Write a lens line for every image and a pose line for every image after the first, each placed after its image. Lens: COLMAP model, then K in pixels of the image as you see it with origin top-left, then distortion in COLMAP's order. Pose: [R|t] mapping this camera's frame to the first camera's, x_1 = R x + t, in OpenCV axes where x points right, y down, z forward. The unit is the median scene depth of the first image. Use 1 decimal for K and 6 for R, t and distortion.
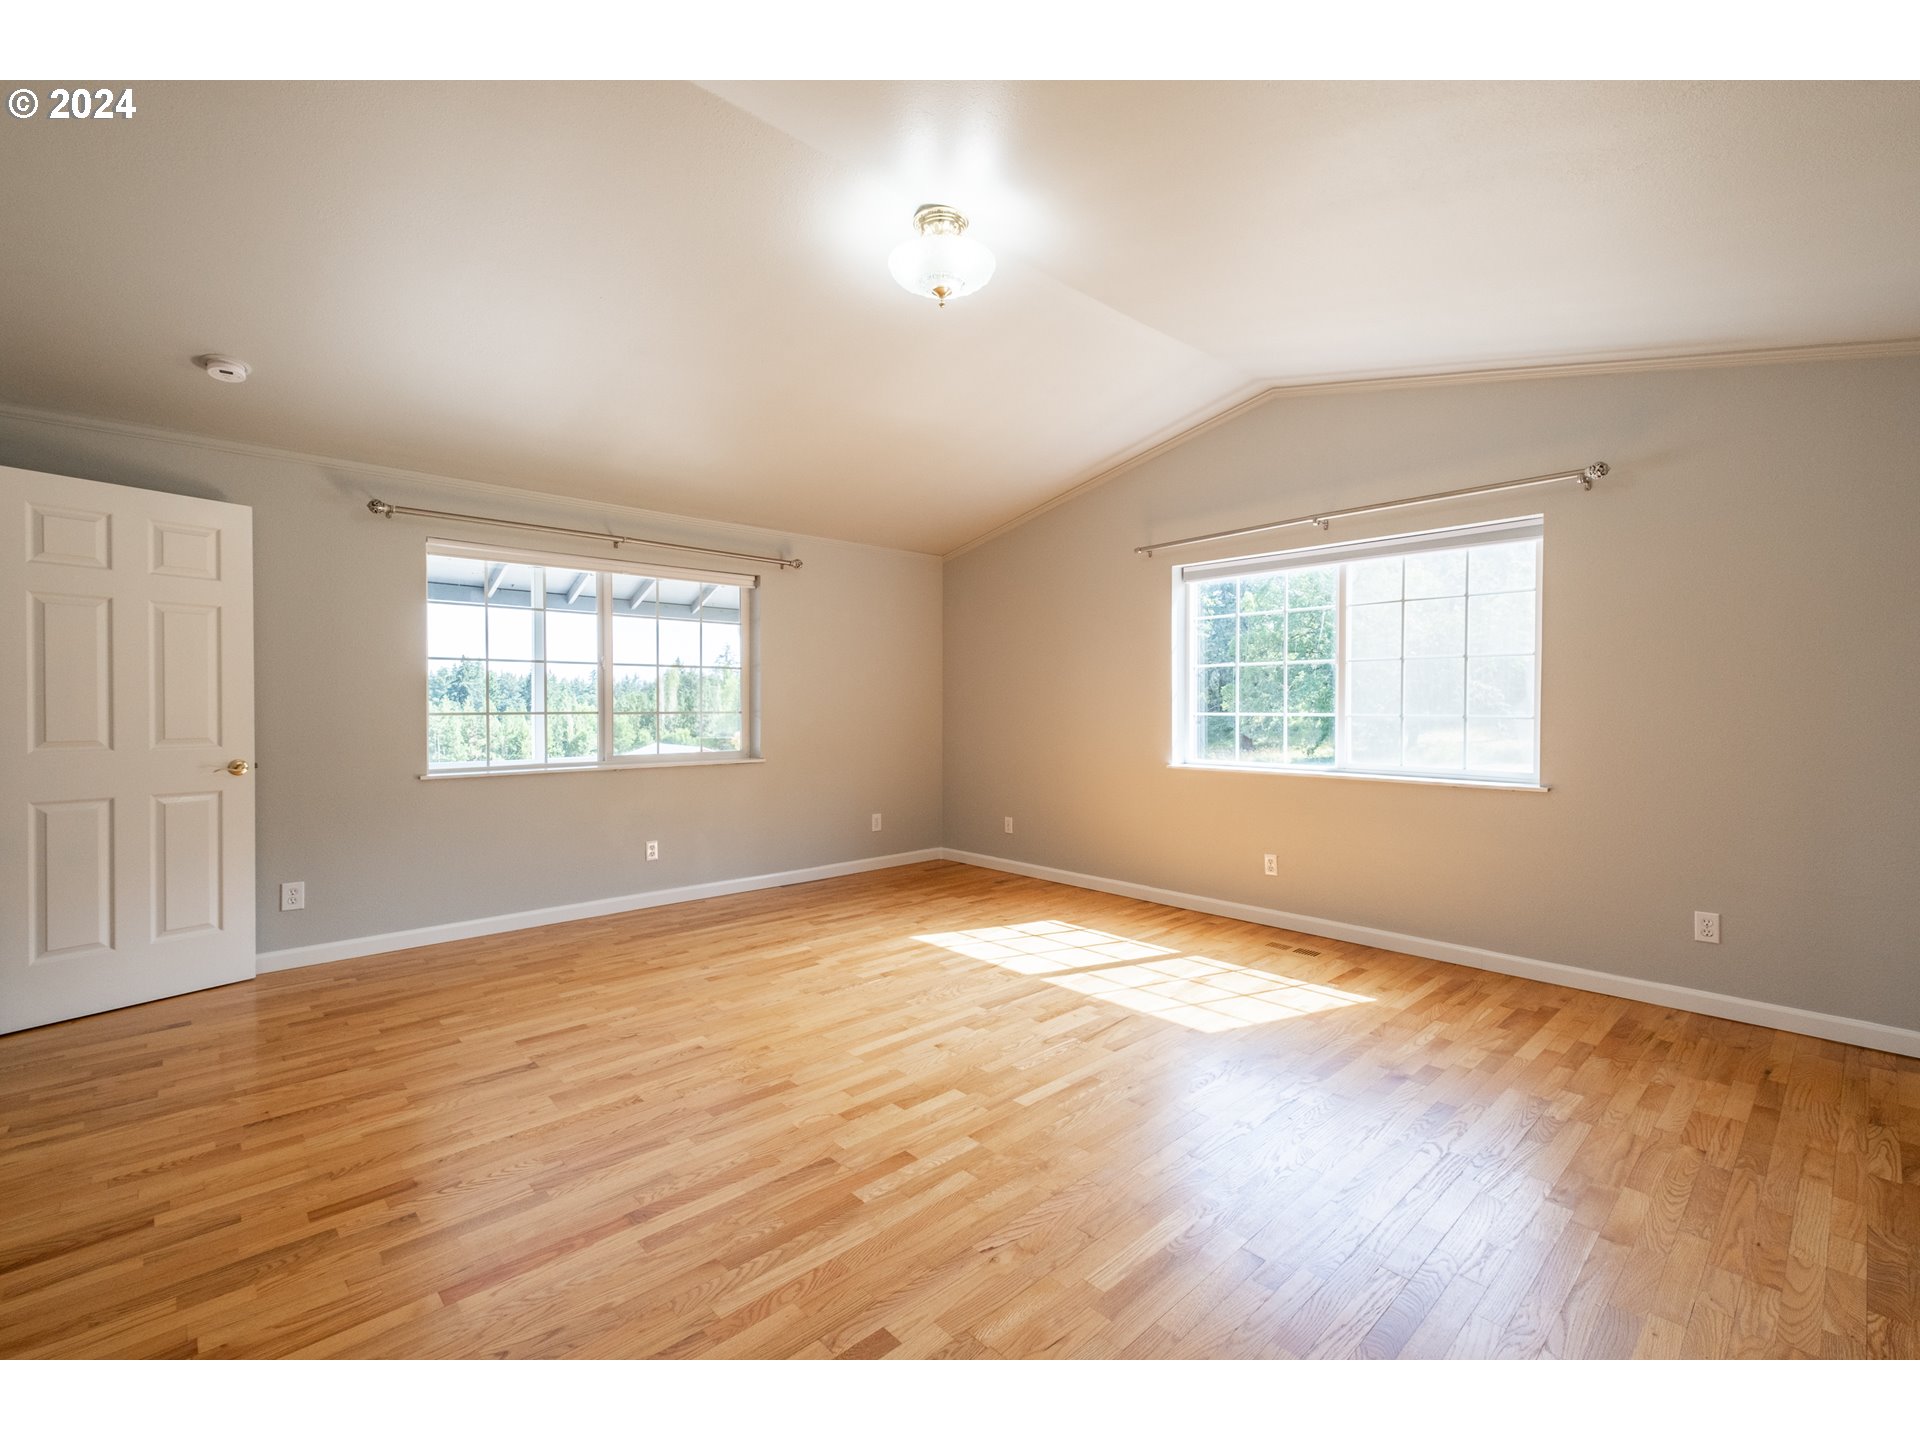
lens RADIAL K [[825.1, 0, 962.6], [0, 825.1, 716.8], [0, 0, 1]] dist [0.013595, -0.000879]
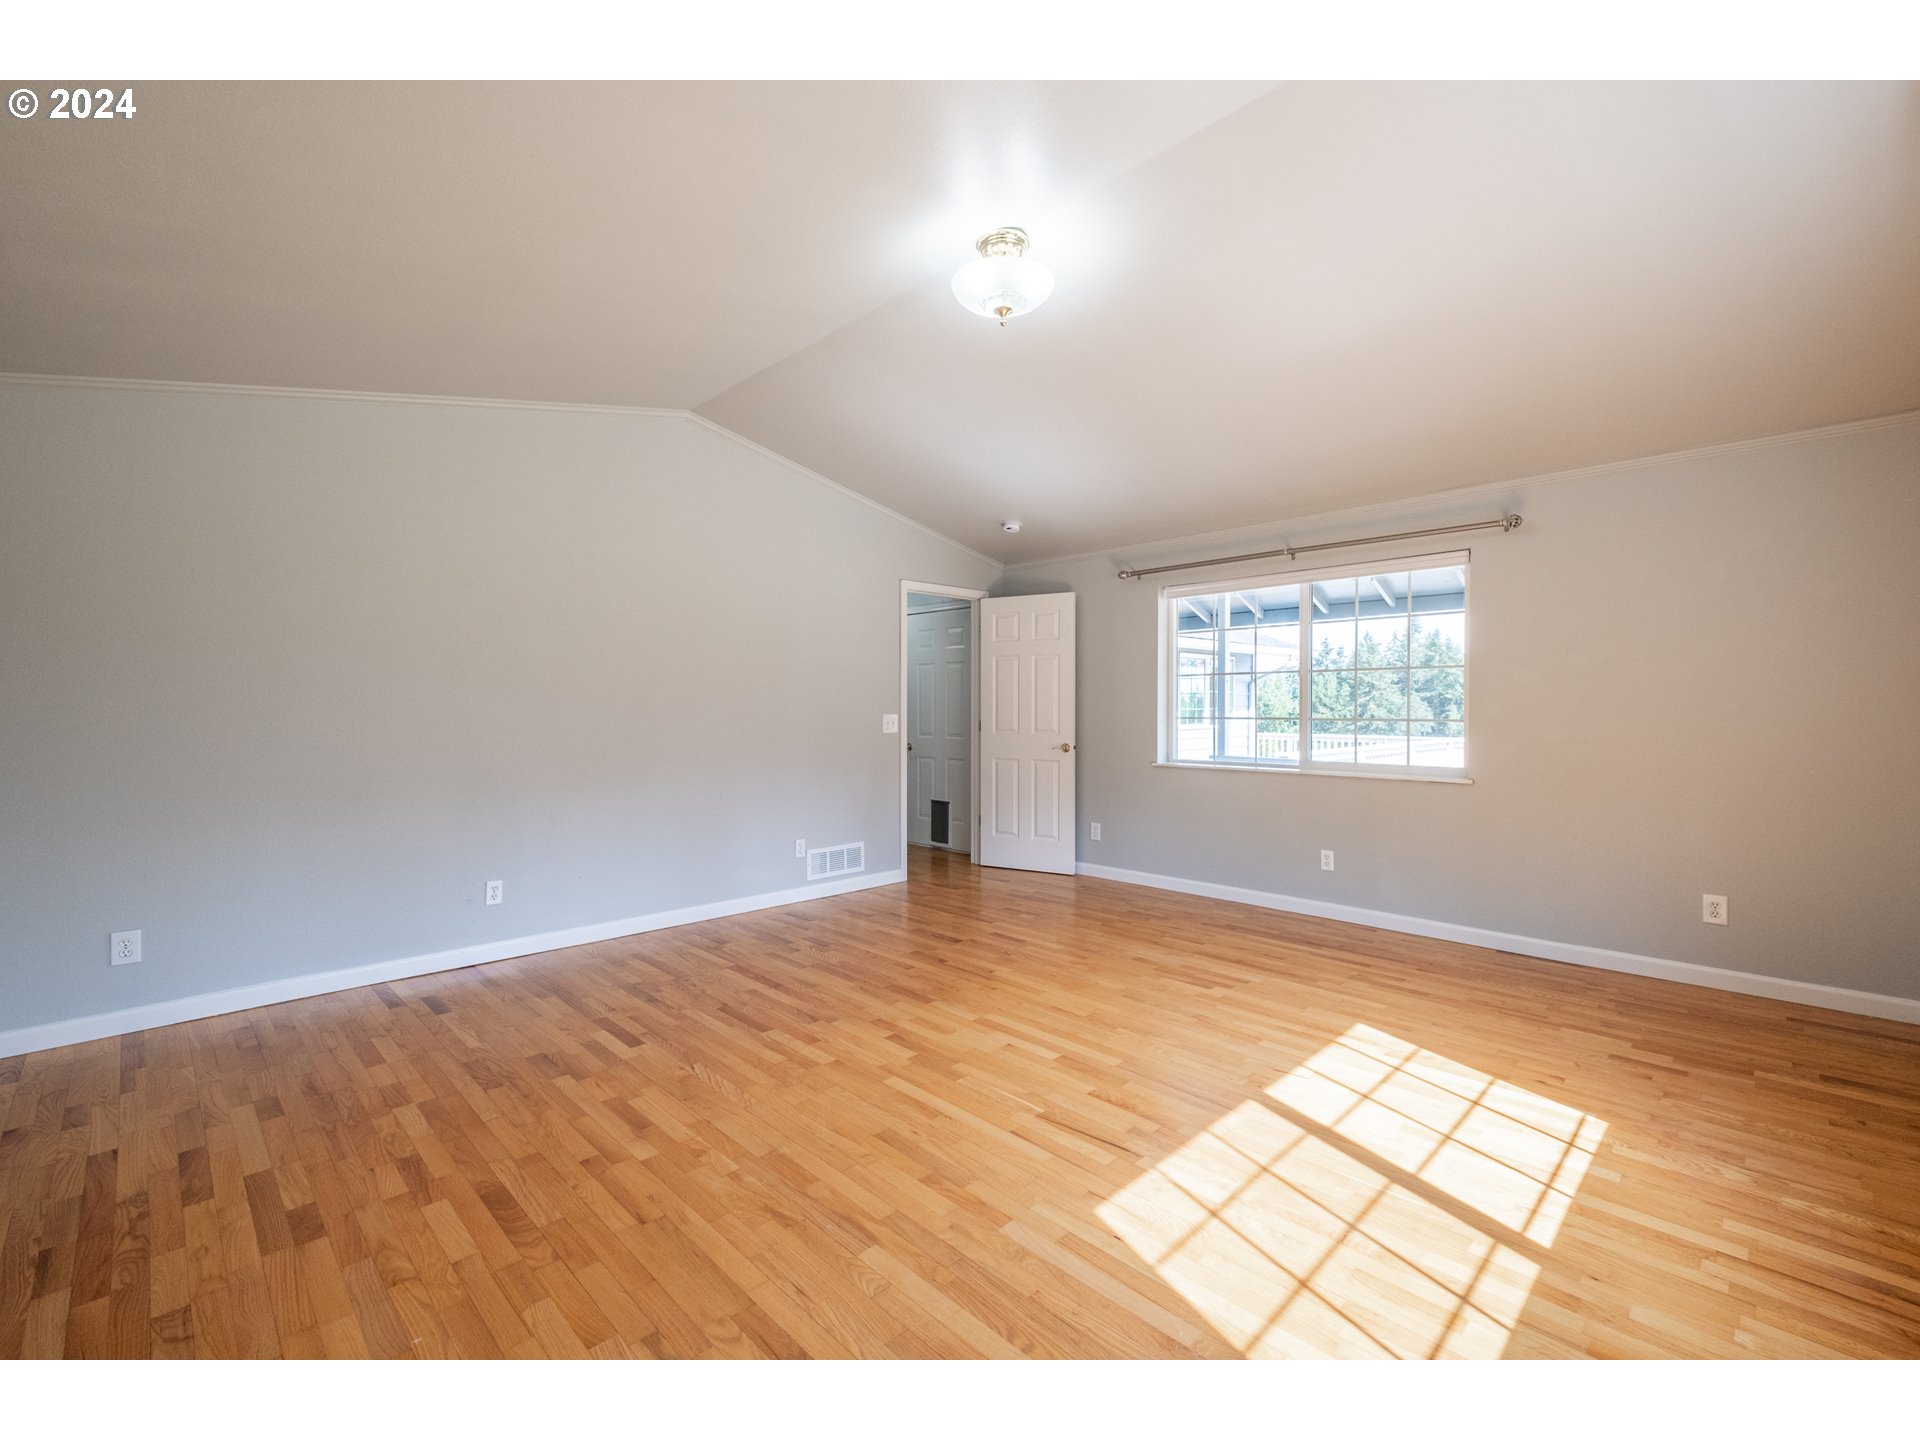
lens RADIAL K [[825.1, 0, 962.6], [0, 825.1, 716.8], [0, 0, 1]] dist [0.013595, -0.000879]
pose [[0.032729, 0.007305, -0.999438, 0.791928], [-0.014917, 0.999865, 0.006820, -0.010660], [0.999353, 0.014685, 0.032834, 0.726151]]
